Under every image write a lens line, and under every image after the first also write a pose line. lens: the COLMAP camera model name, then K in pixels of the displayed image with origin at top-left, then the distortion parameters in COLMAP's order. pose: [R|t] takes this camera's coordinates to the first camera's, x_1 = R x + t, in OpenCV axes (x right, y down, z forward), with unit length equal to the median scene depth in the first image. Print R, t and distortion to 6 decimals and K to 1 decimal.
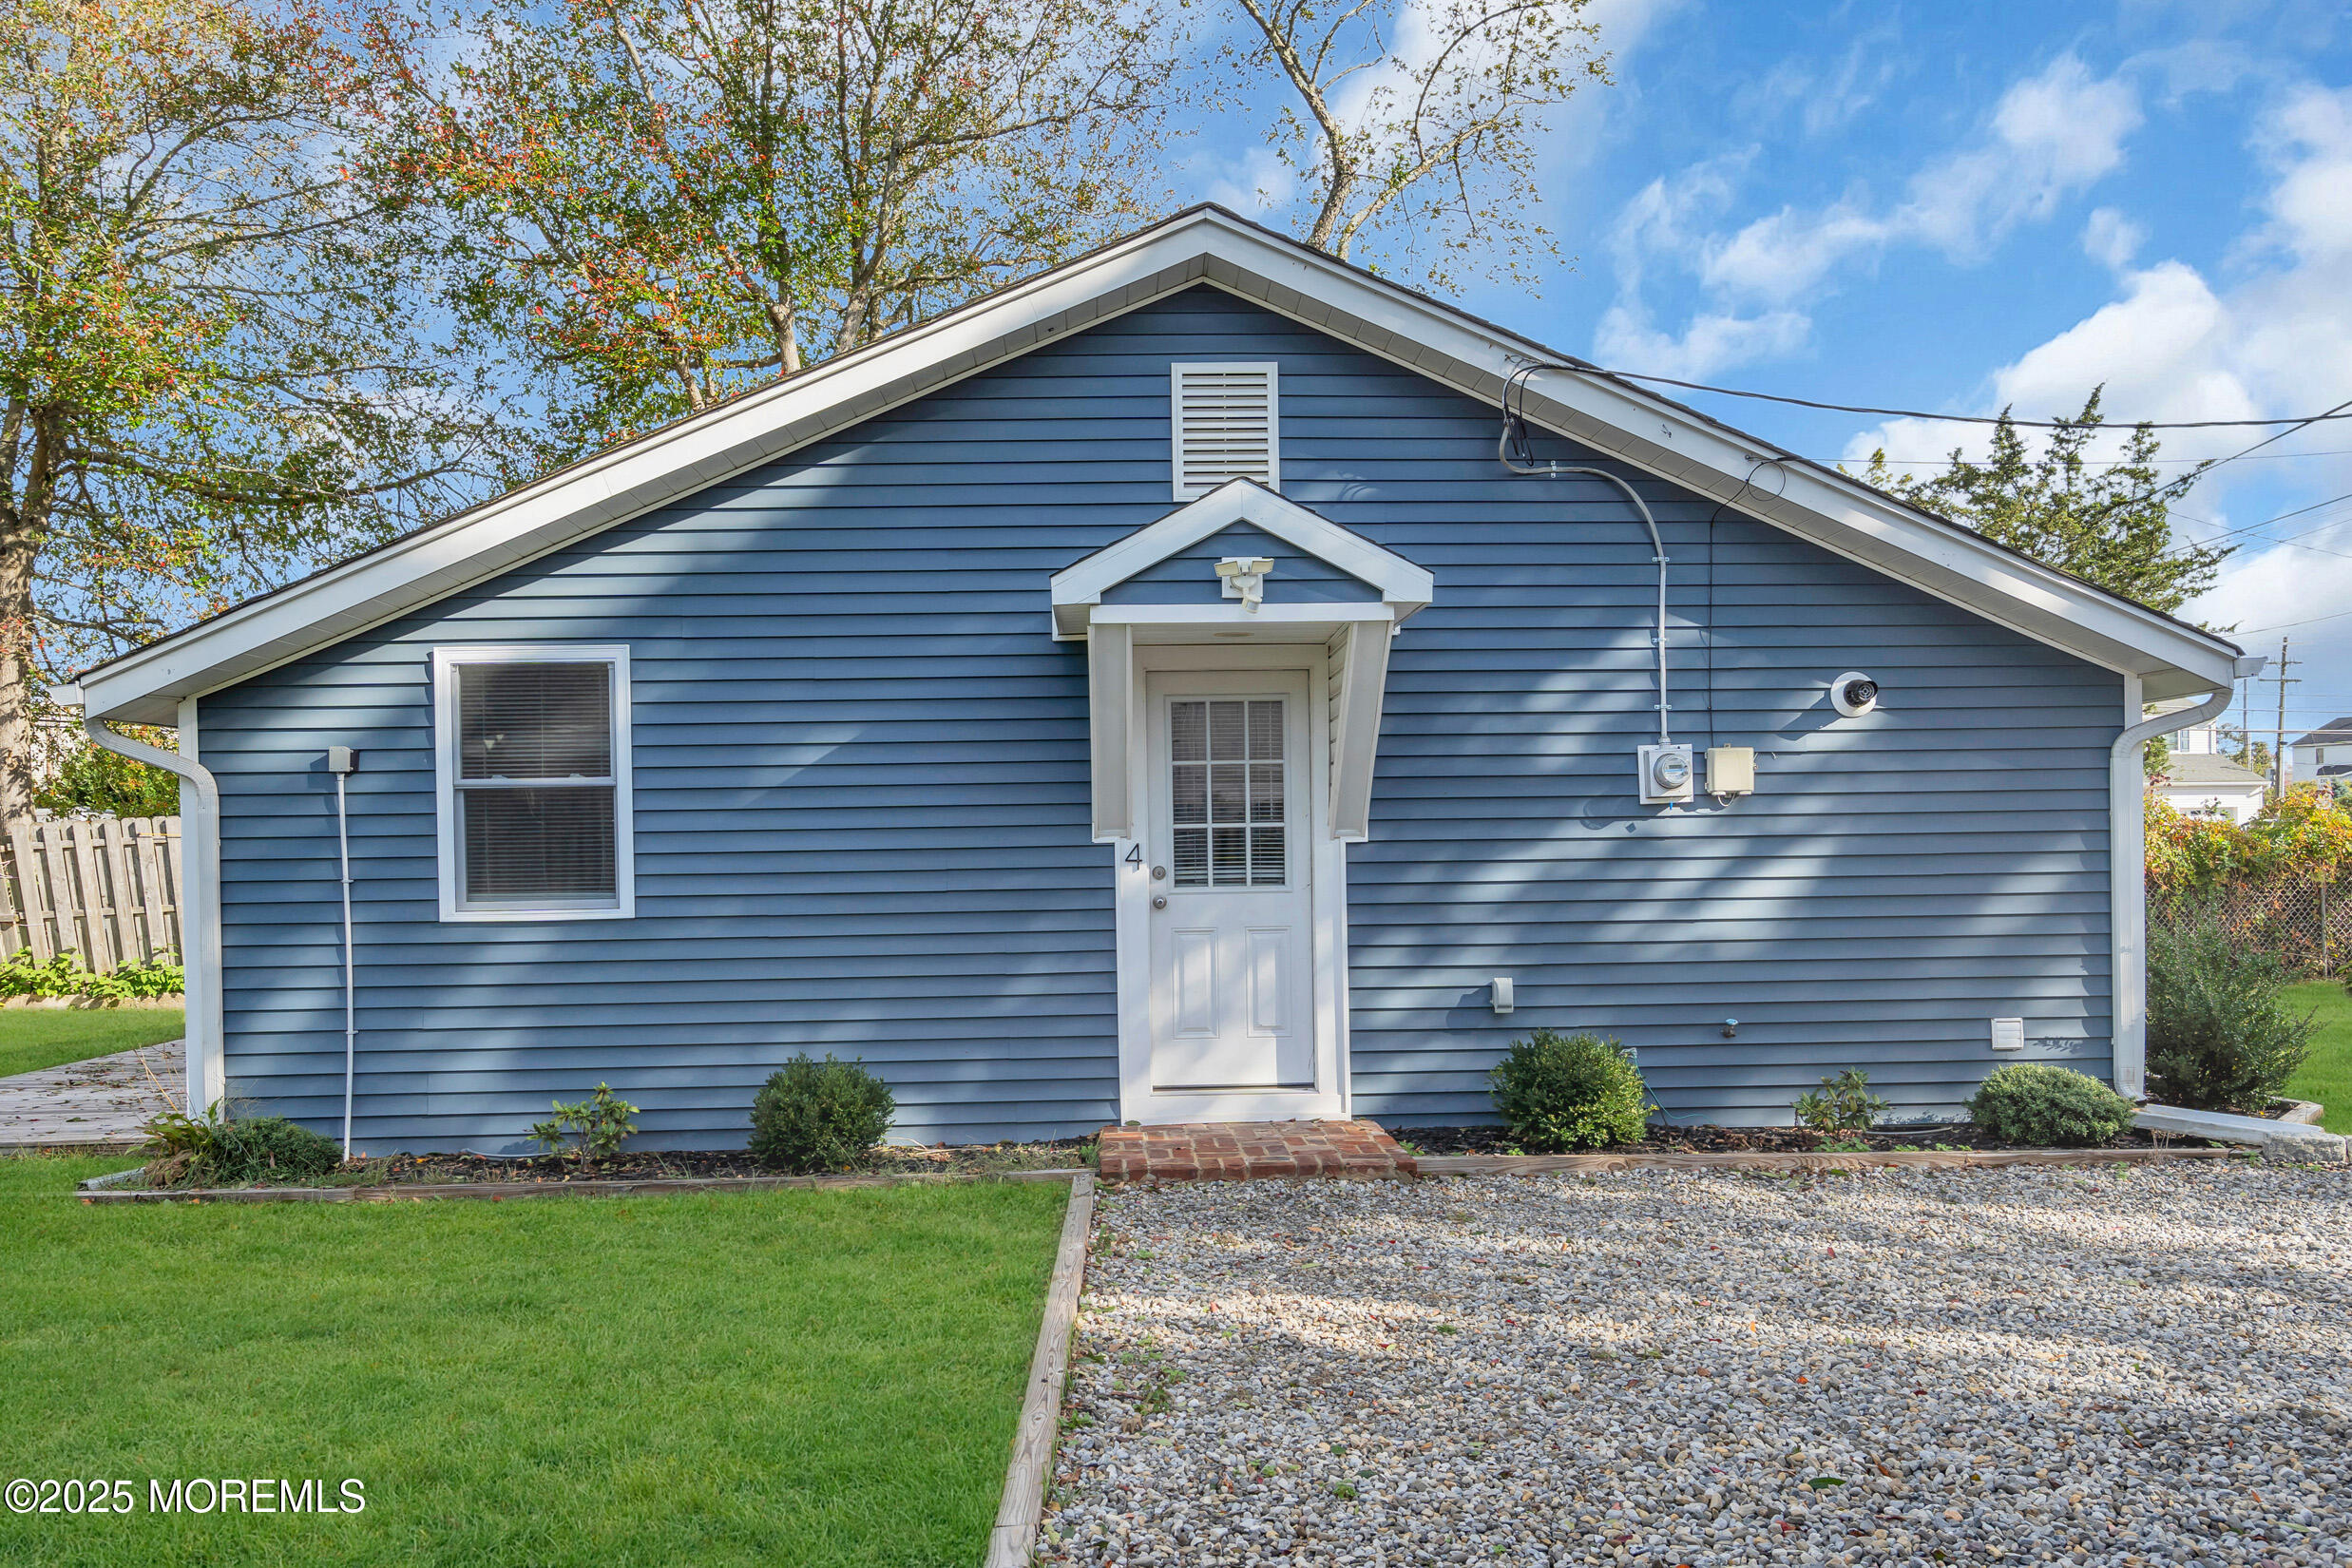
lens RADIAL K [[1731.2, 0, 1190.6], [0, 1731.2, 864.7], [0, 0, 1]] dist [0.001963, 0.006975]
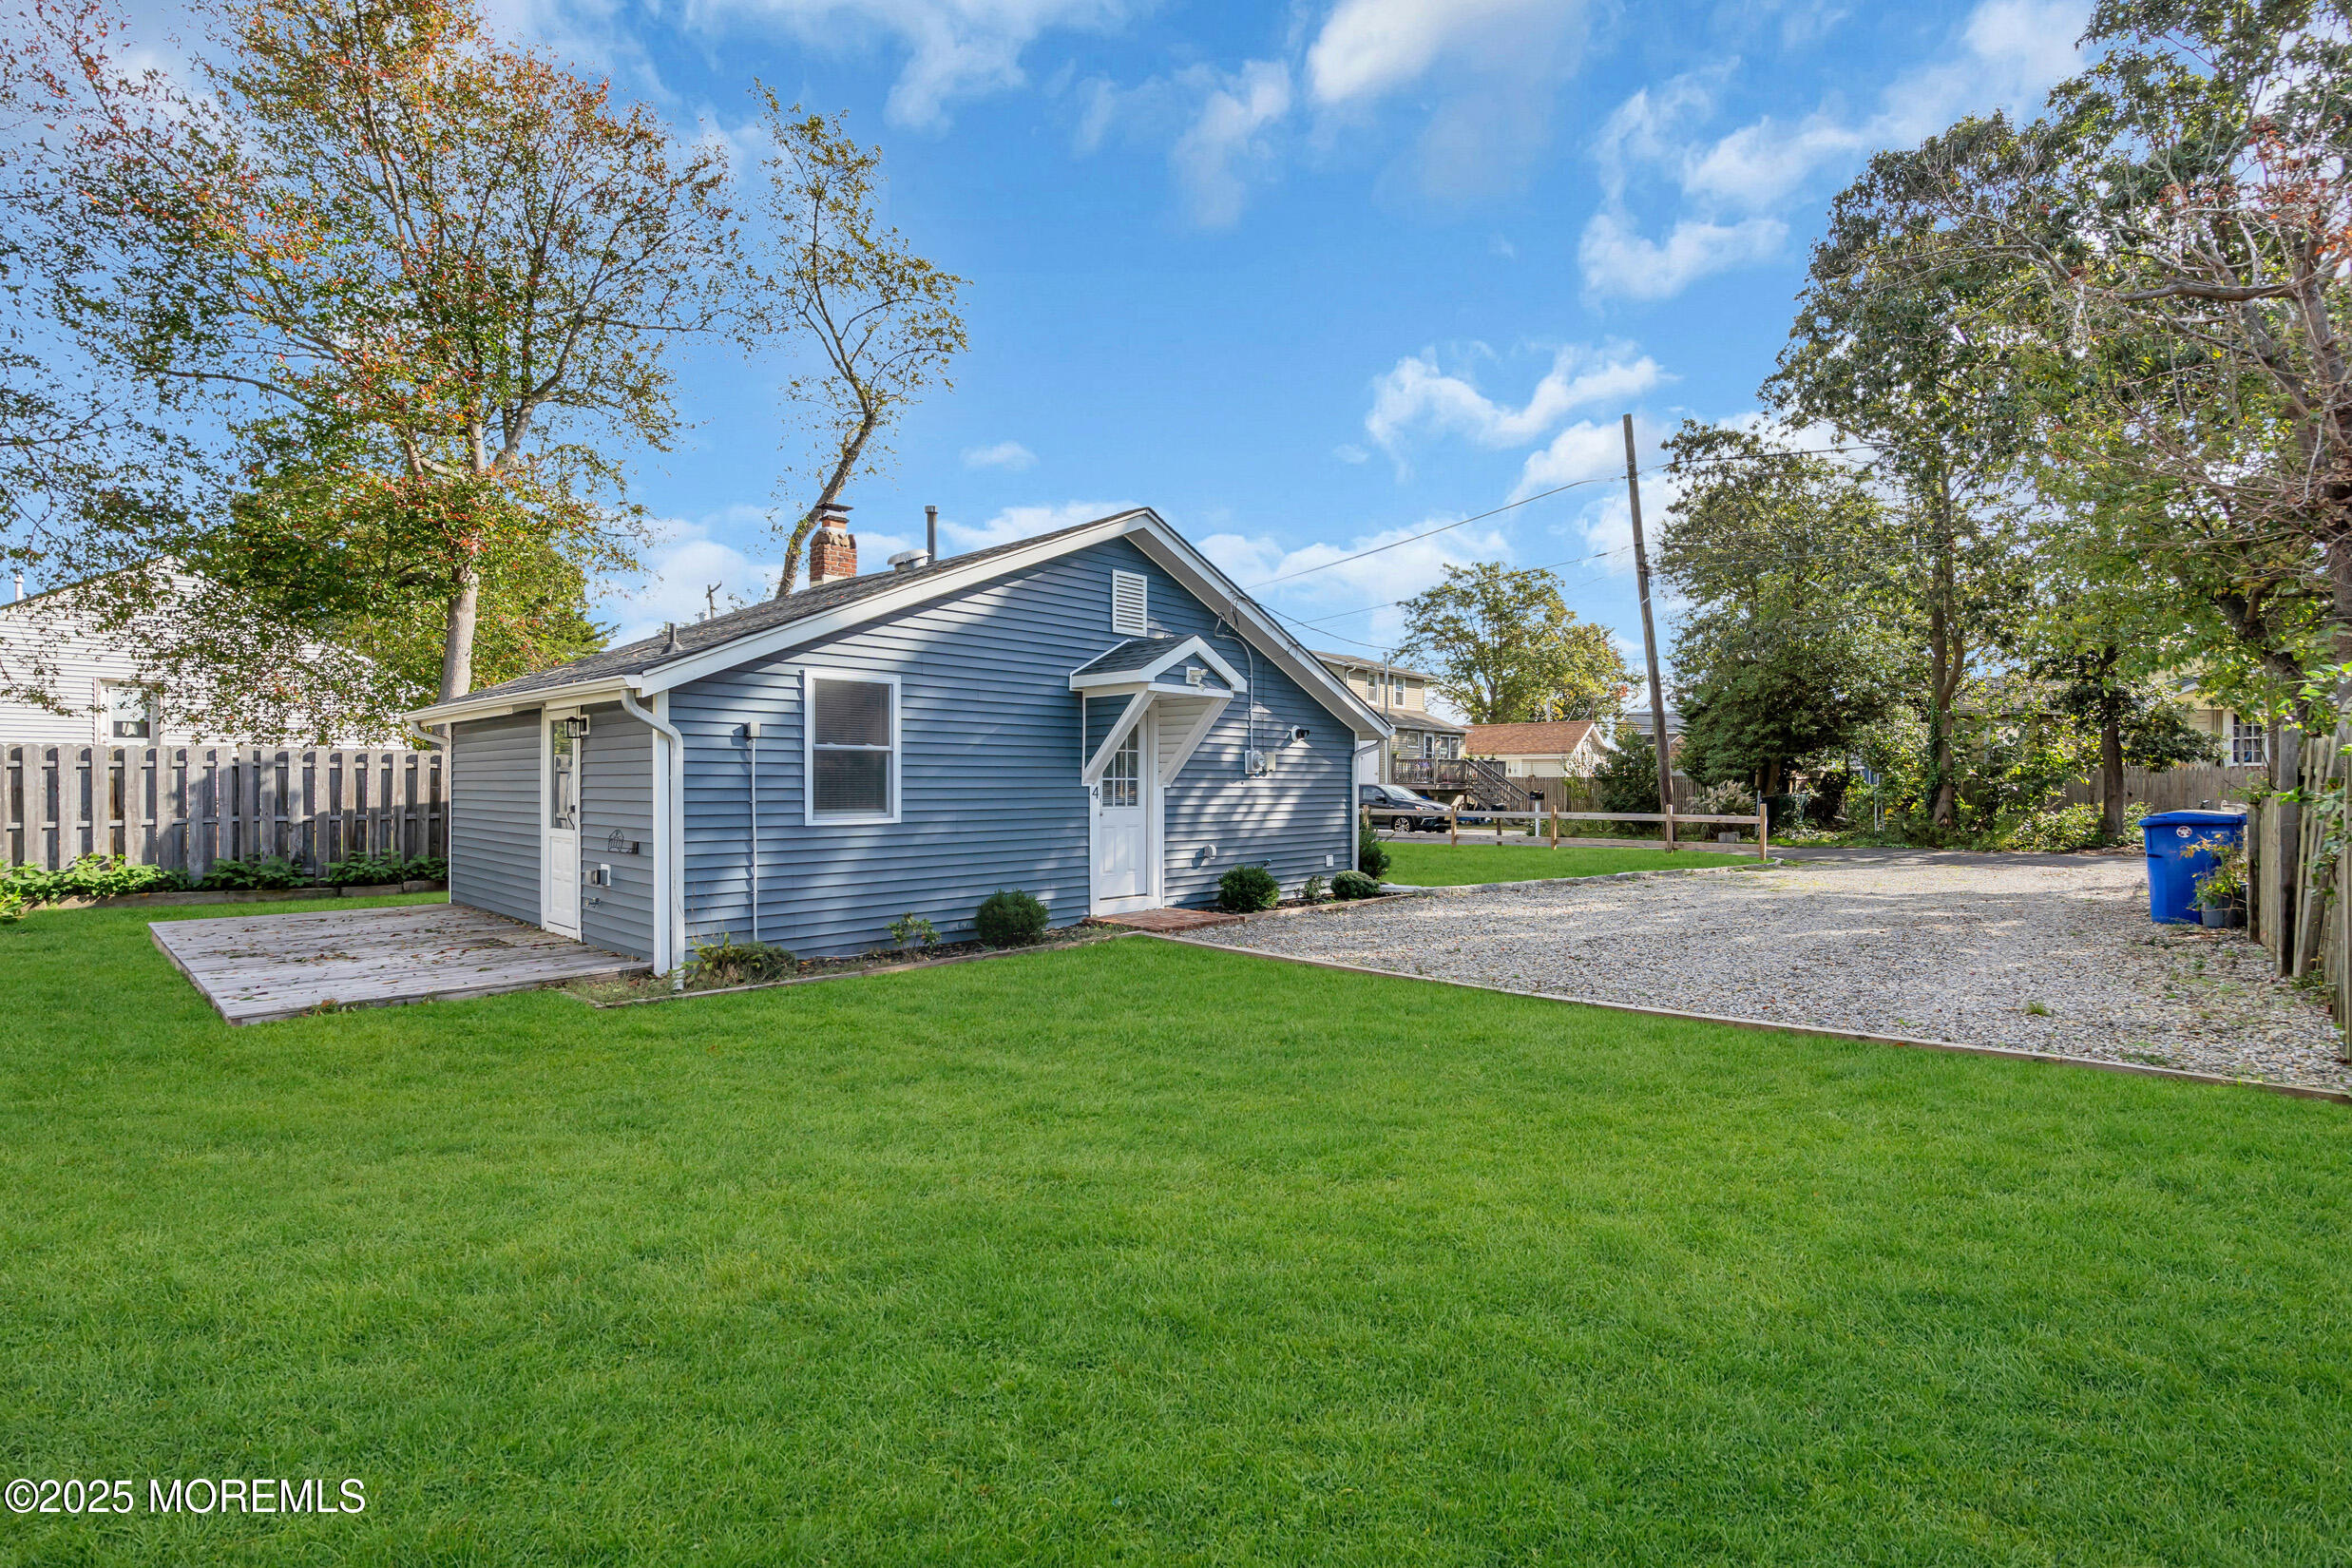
lens RADIAL K [[1062.7, 0, 1174.6], [0, 1062.7, 784.3], [0, 0, 1]] dist [-0.003633, -0.000637]
pose [[0.707811, 0.016036, 0.706220, -0.914216], [-0.003730, 0.999813, -0.018963, 0.009859], [-0.706392, 0.010788, 0.707738, -0.014320]]
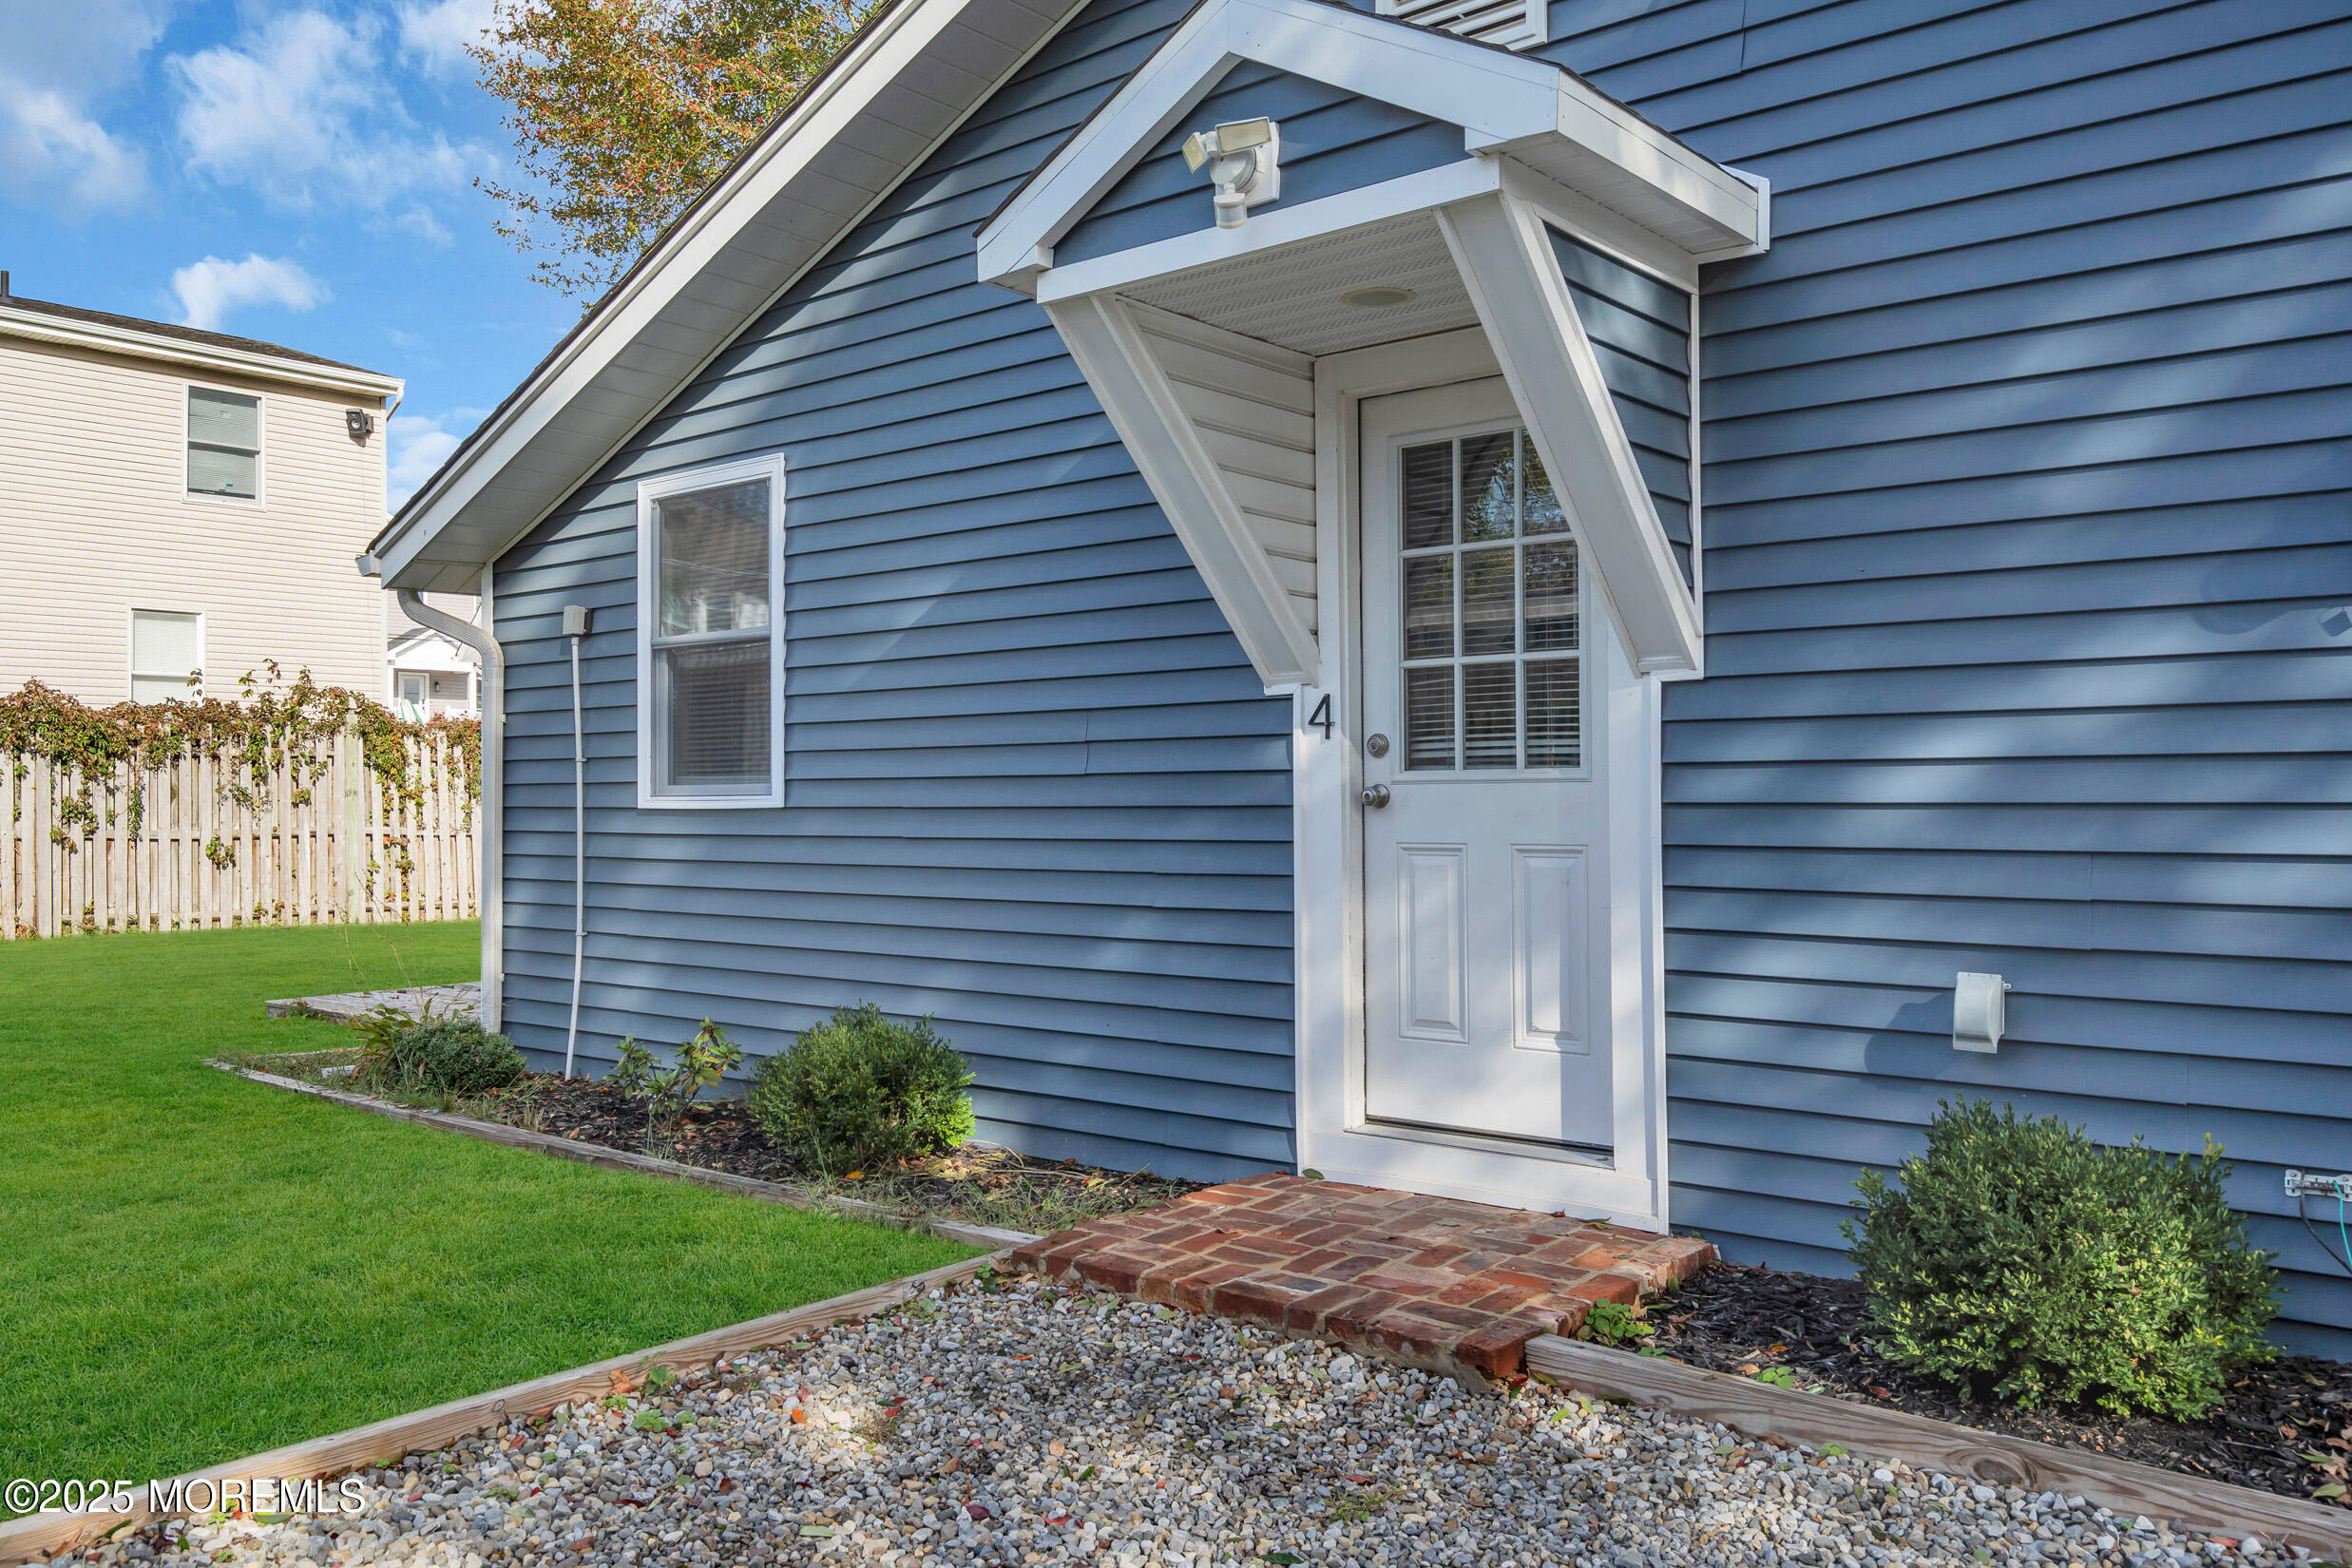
lens RADIAL K [[1821.5, 0, 1166.4], [0, 1821.5, 783.0], [0, 0, 1]] dist [0.005689, -0.008552]
pose [[0.736365, 0.005669, -0.676561, 0.348323], [-0.015383, 0.999847, -0.008365, 0.023830], [0.676410, 0.016567, 0.736339, 0.517297]]
